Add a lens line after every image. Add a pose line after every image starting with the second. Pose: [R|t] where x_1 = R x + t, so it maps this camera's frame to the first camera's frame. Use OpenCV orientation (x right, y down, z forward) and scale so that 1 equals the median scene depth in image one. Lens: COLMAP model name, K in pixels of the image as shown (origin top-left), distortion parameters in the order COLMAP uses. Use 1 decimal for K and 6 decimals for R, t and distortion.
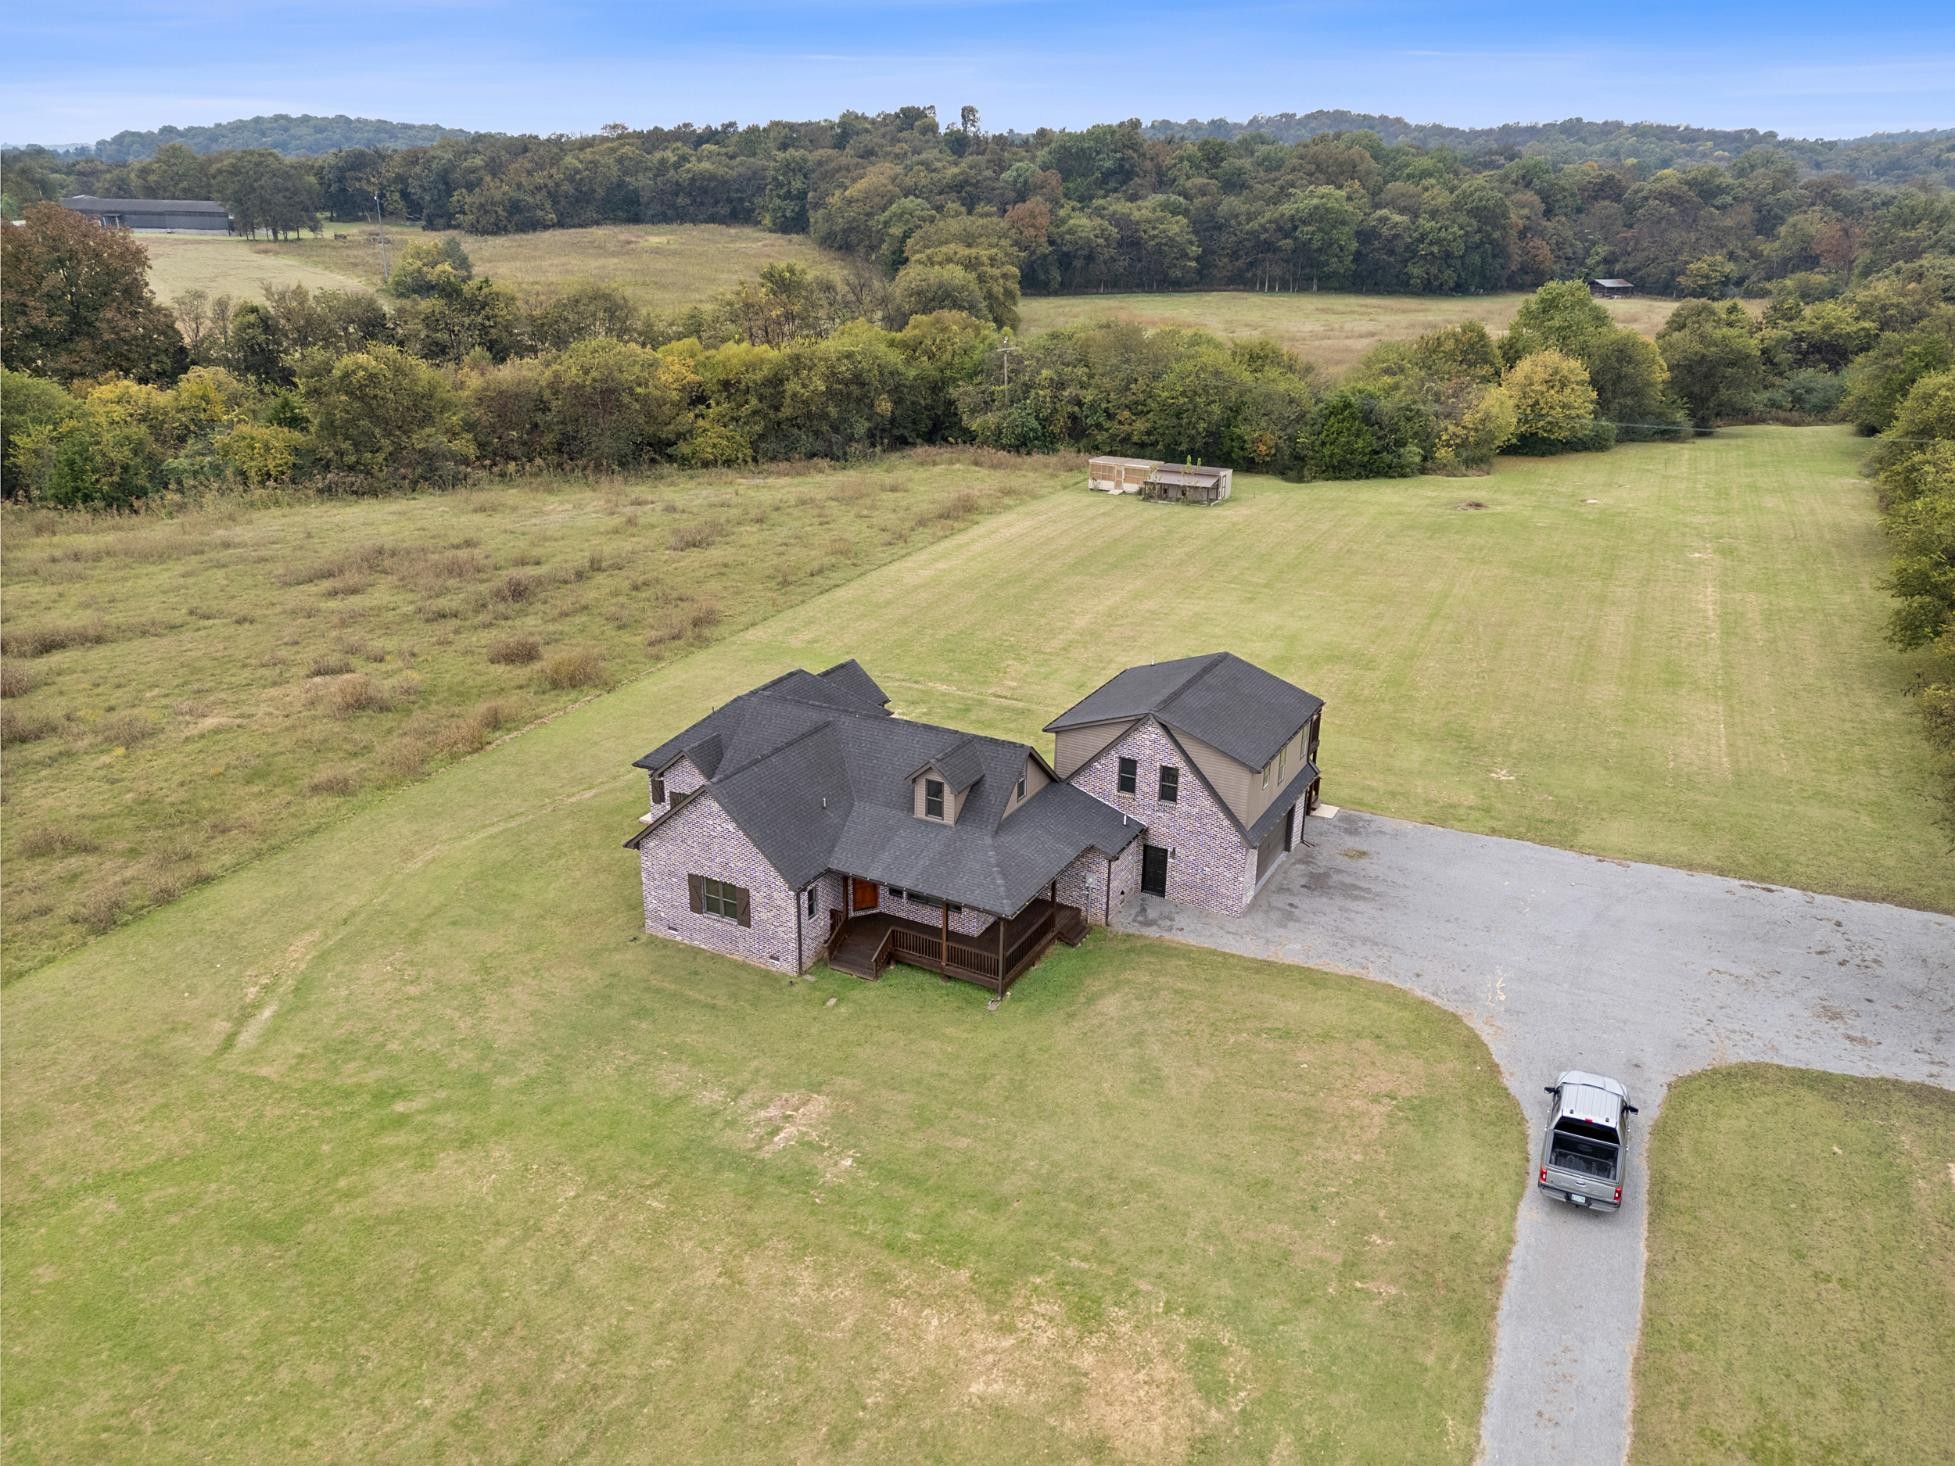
lens RADIAL K [[1426.8, 0, 985.3], [0, 1426.8, 723.3], [0, 0, 1]] dist [0.087707, -0.096332]
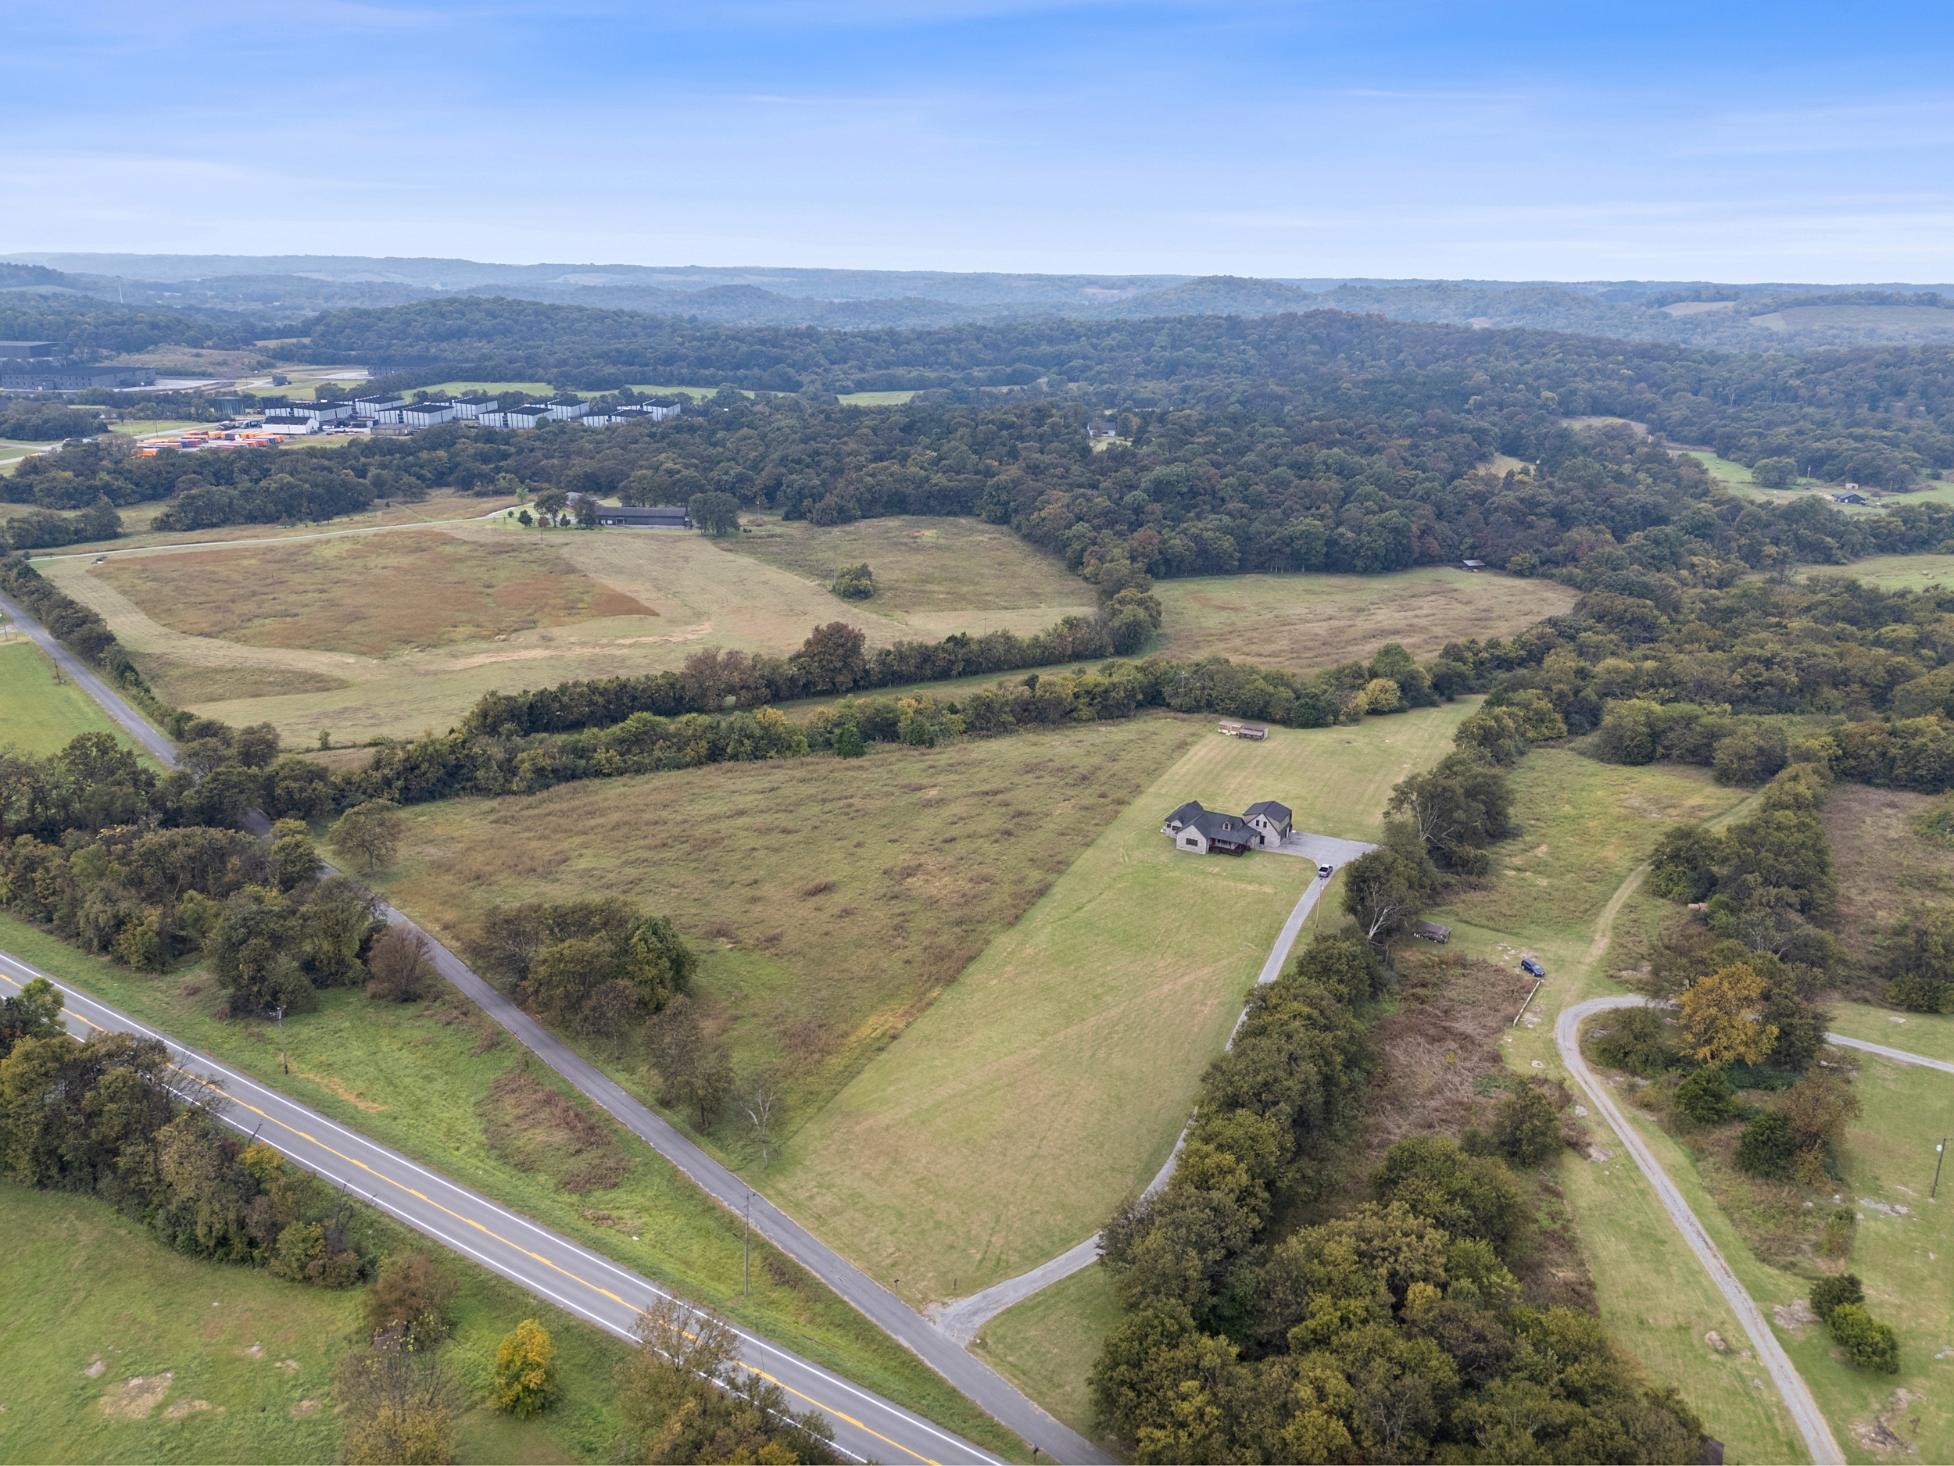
lens RADIAL K [[1426.1, 0, 984.8], [0, 1426.1, 723.3], [0, 0, 1]] dist [0.087707, -0.096332]
pose [[0.999962, 0.006484, -0.005805, -0.935767], [-0.006807, 0.998331, -0.057356, -0.025746], [0.005423, 0.057394, 0.998337, -4.625225]]
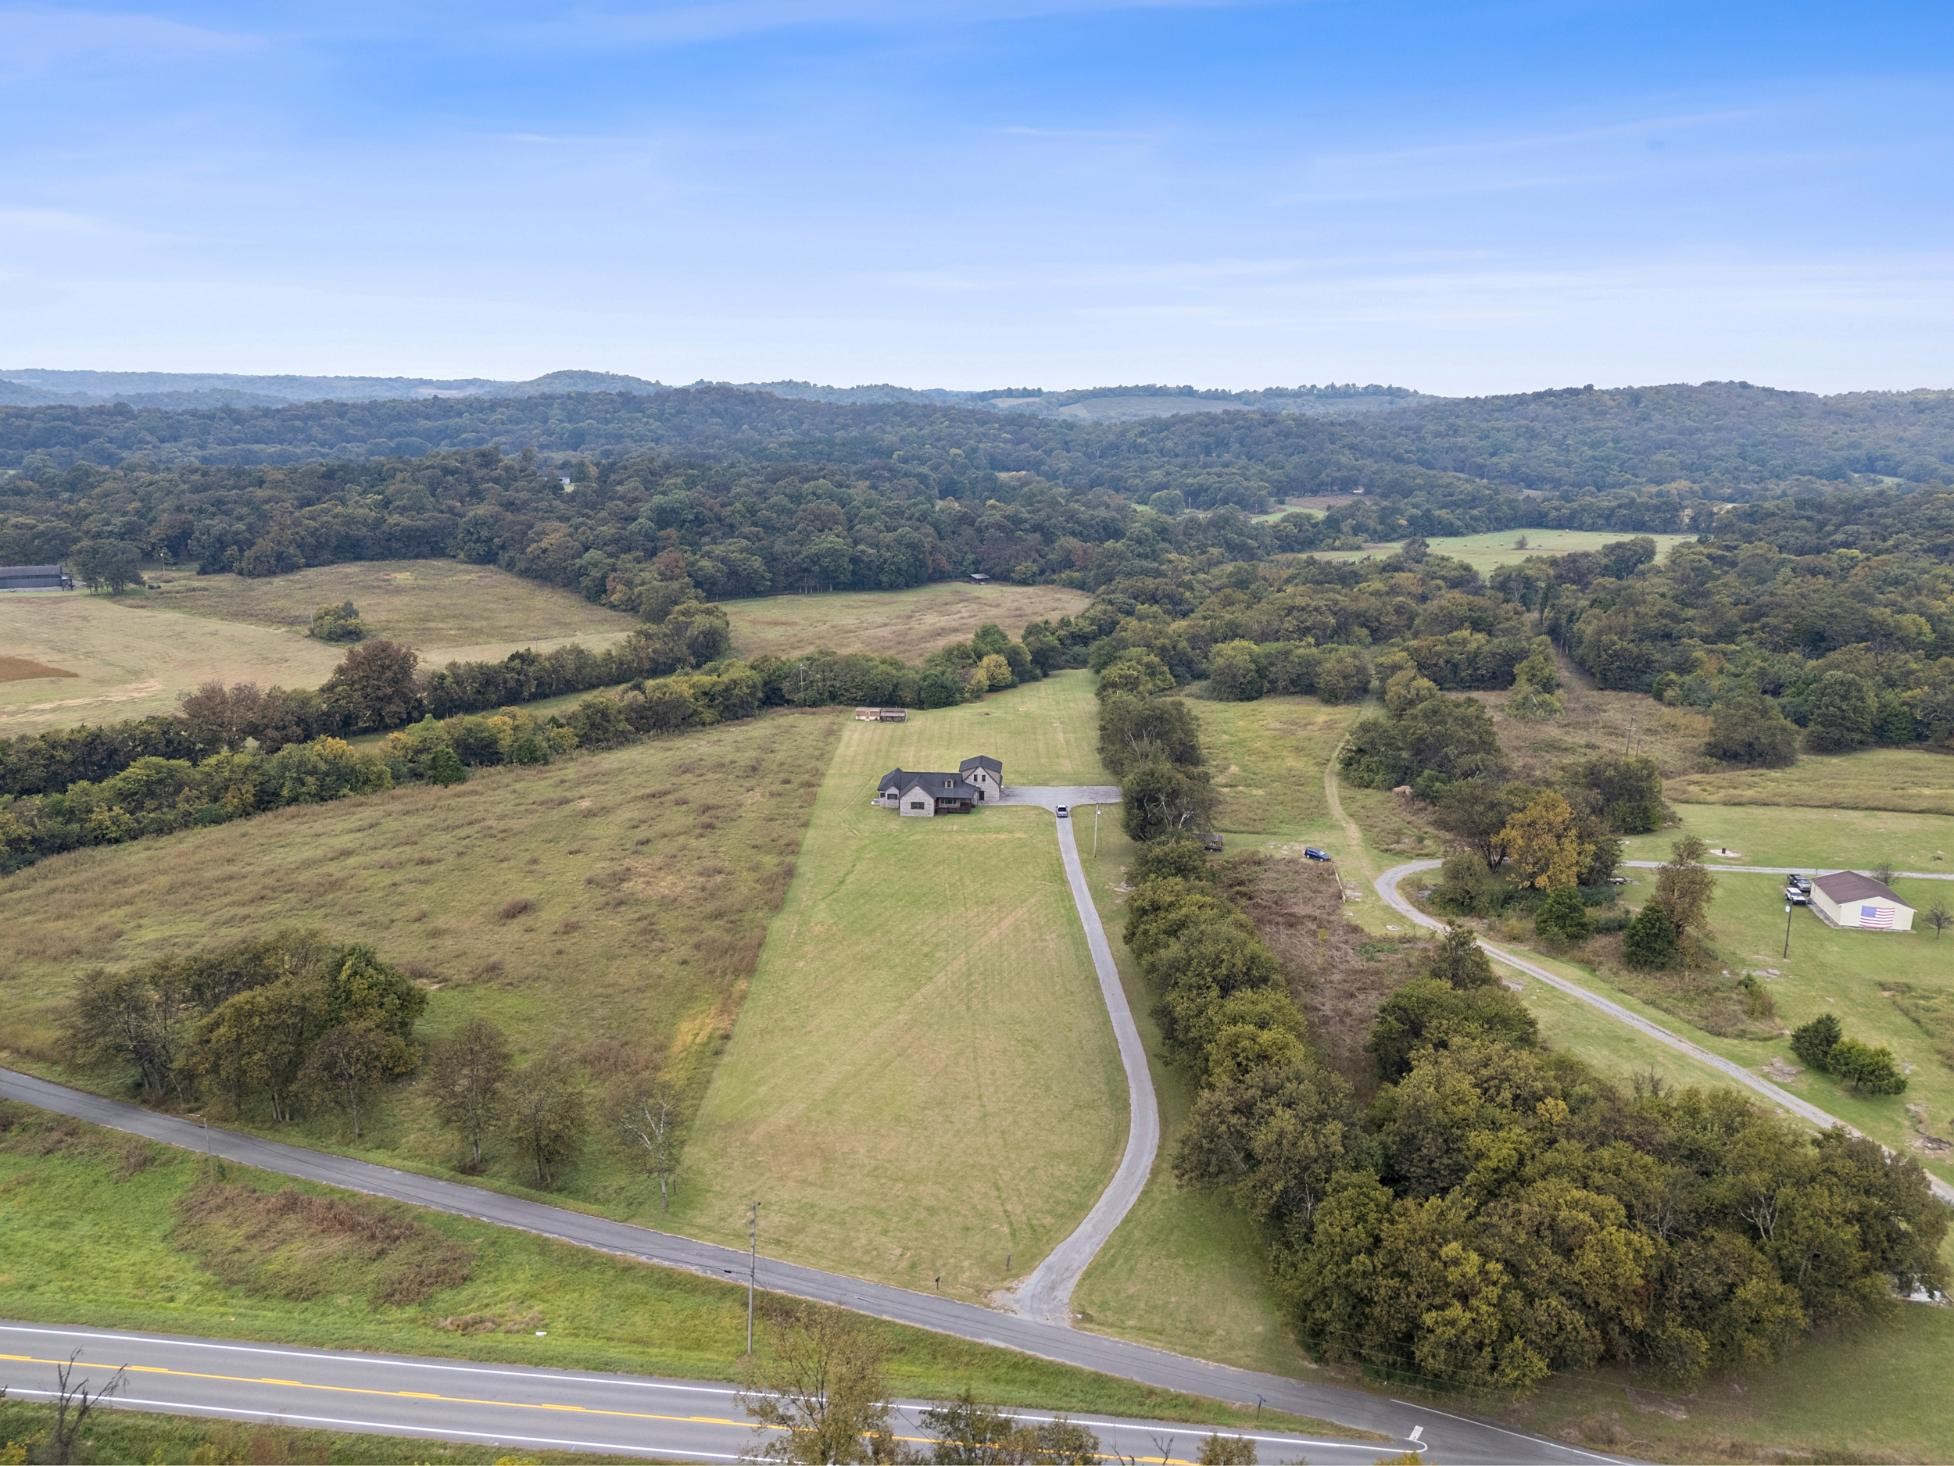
lens RADIAL K [[1426.1, 0, 984.8], [0, 1426.1, 723.3], [0, 0, 1]] dist [0.087707, -0.096332]
pose [[0.906902, -0.094890, 0.410517, -1.967430], [0.147475, 0.984168, -0.098309, 0.351107], [-0.394689, 0.149698, 0.906538, -3.745951]]
